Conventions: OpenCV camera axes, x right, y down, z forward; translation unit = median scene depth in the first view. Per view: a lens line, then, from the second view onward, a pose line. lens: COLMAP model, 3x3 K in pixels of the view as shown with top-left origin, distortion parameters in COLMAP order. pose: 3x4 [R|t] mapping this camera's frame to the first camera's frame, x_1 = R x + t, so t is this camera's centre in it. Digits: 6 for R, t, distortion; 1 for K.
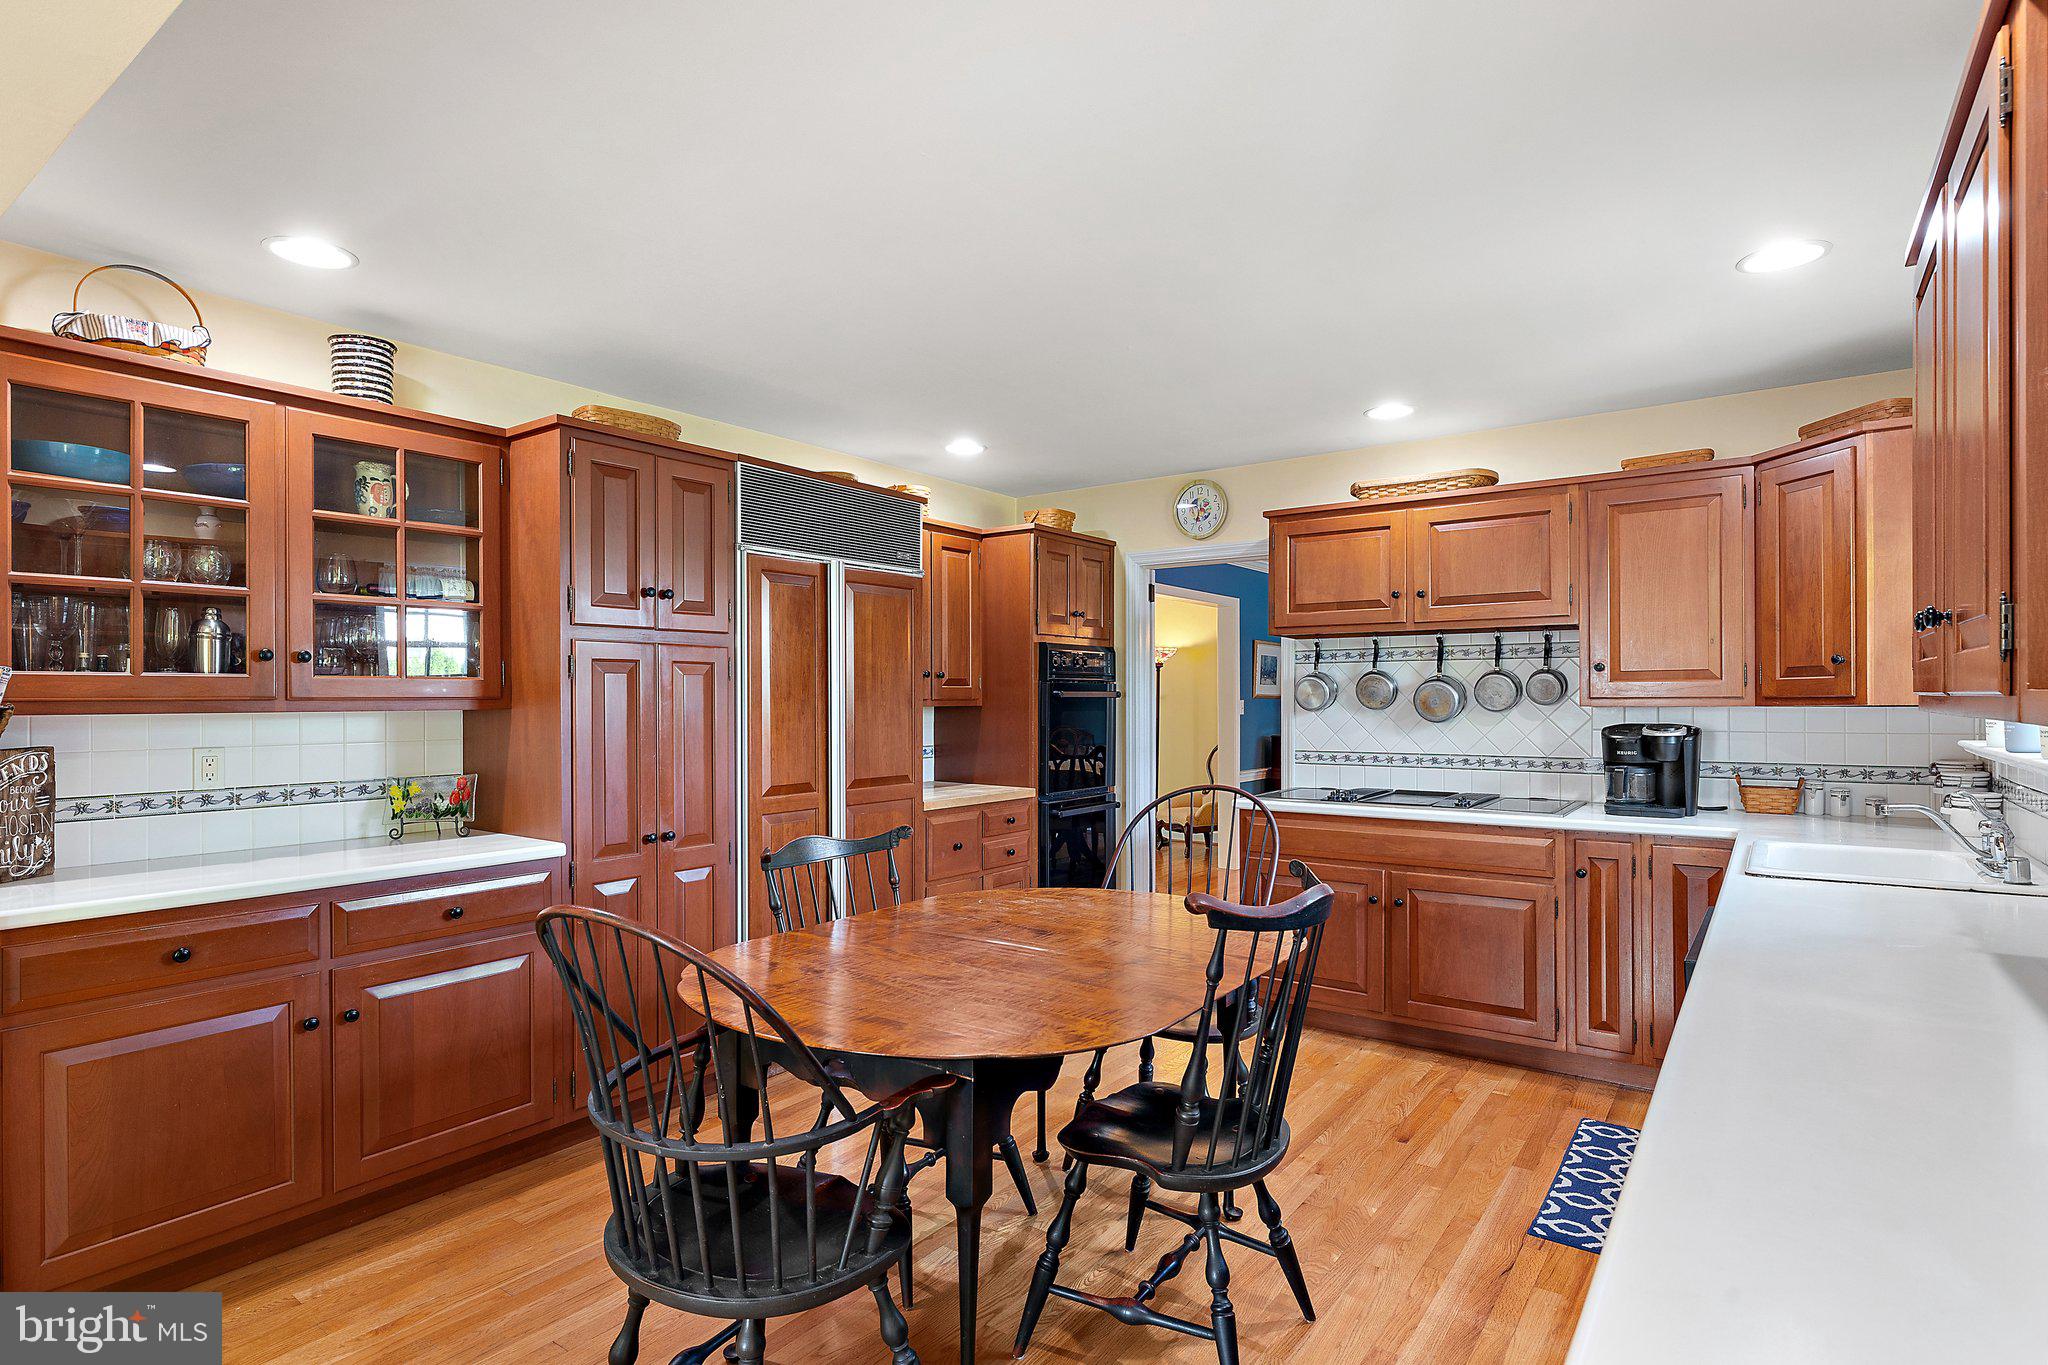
lens RADIAL K [[1050.9, 0, 1019.1], [0, 1050.9, 693.3], [0, 0, 1]] dist [0.001703, 0.000324]
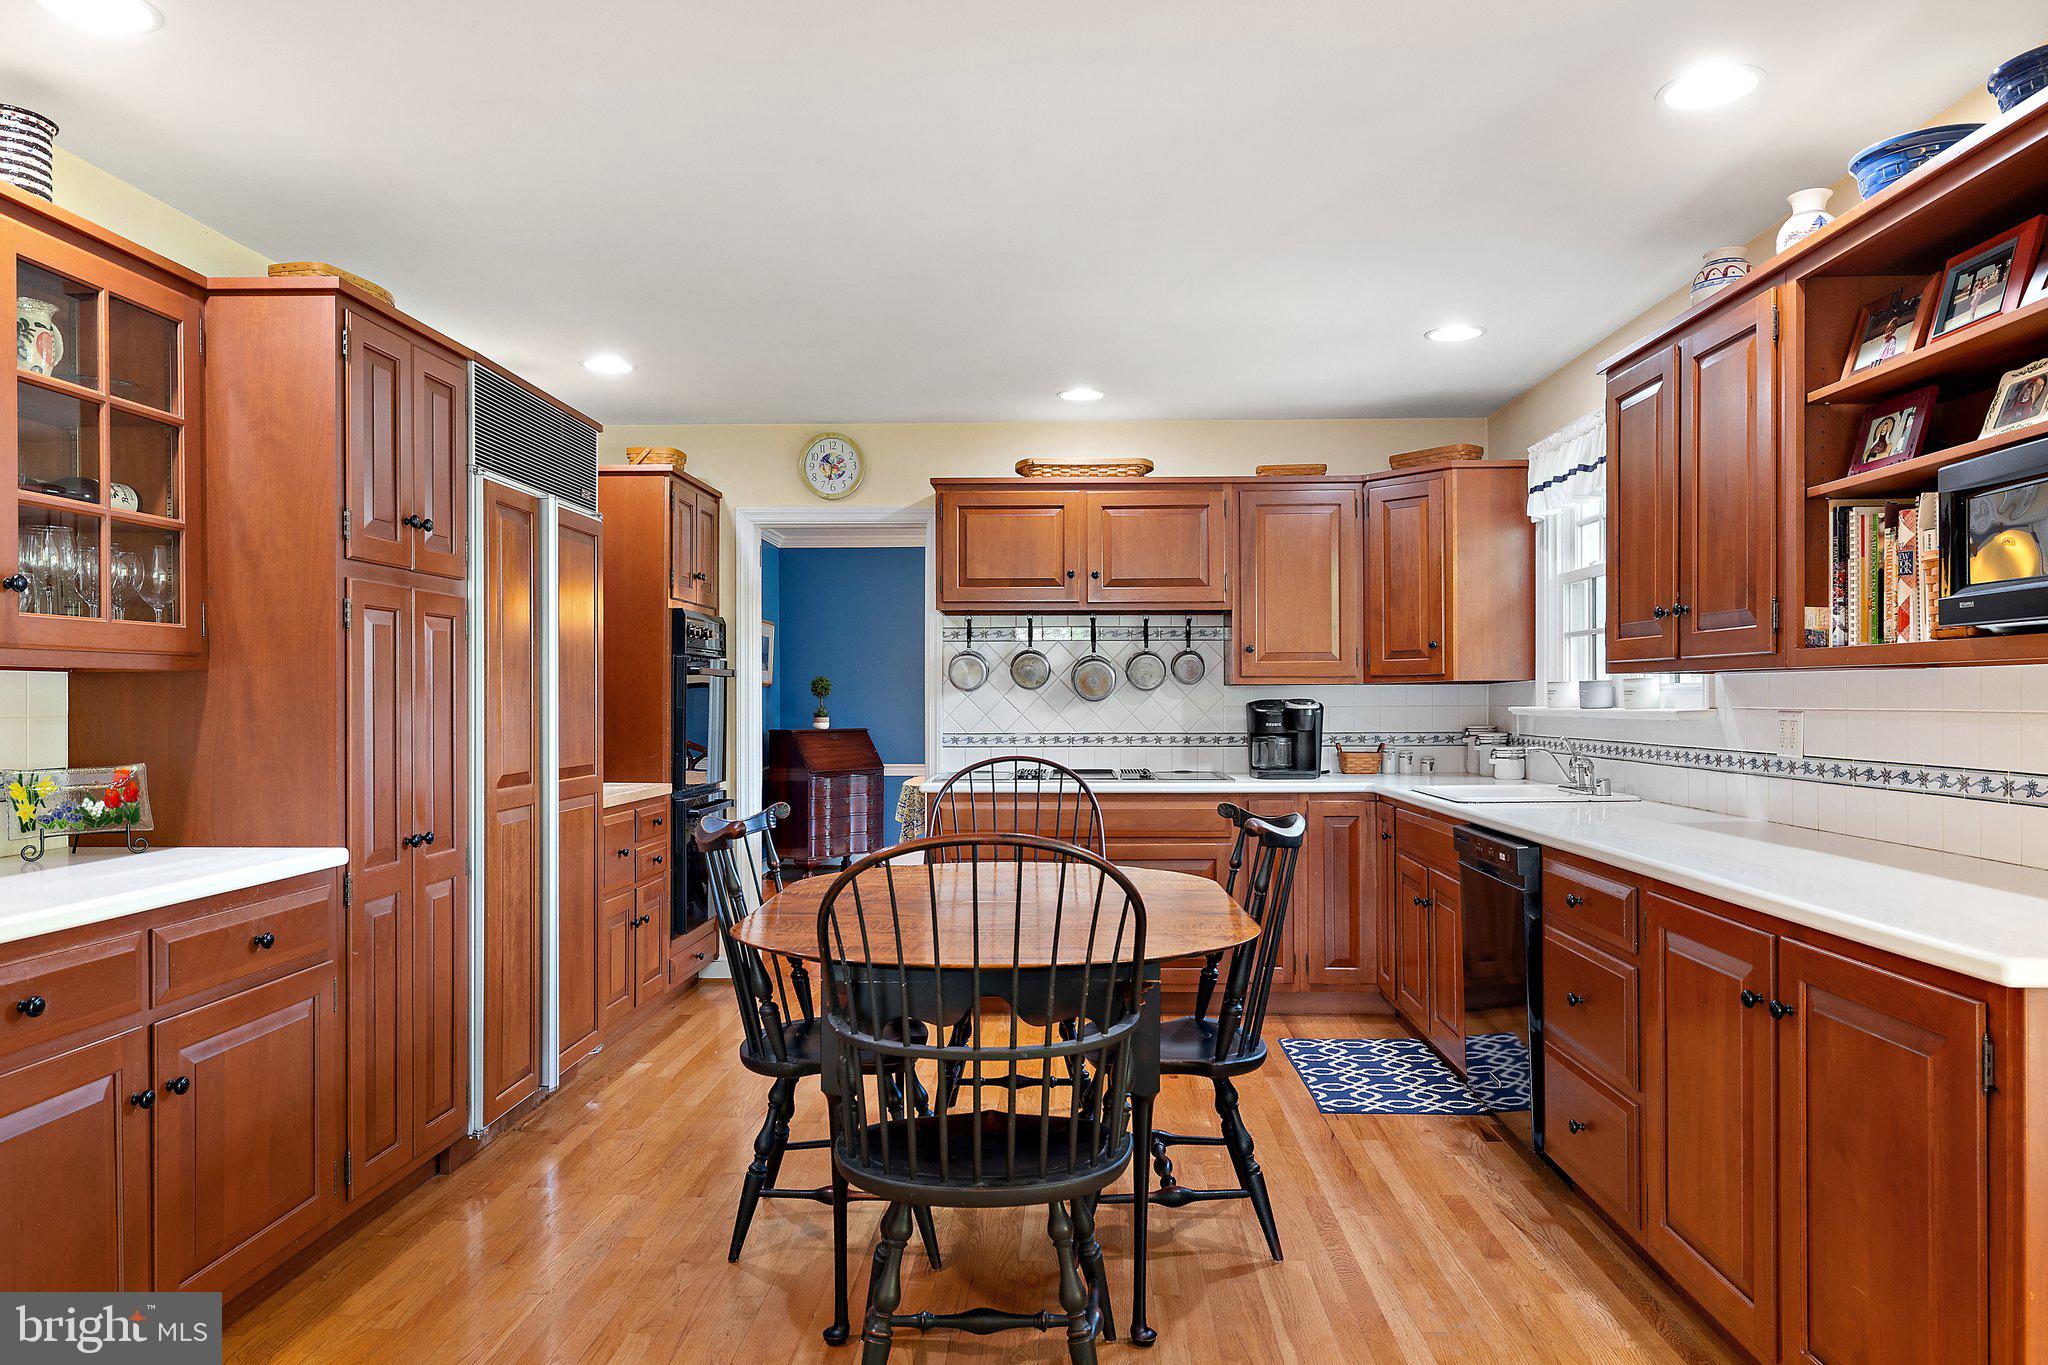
lens RADIAL K [[1369.4, 0, 1029.6], [0, 1369.4, 686.6], [0, 0, 1]] dist [0.001676, -0.004087]
pose [[0.823149, 0.006352, 0.567789, -0.462136], [-0.003208, 0.999973, -0.006536, 0.025205], [-0.567816, 0.003559, 0.823148, -0.068166]]
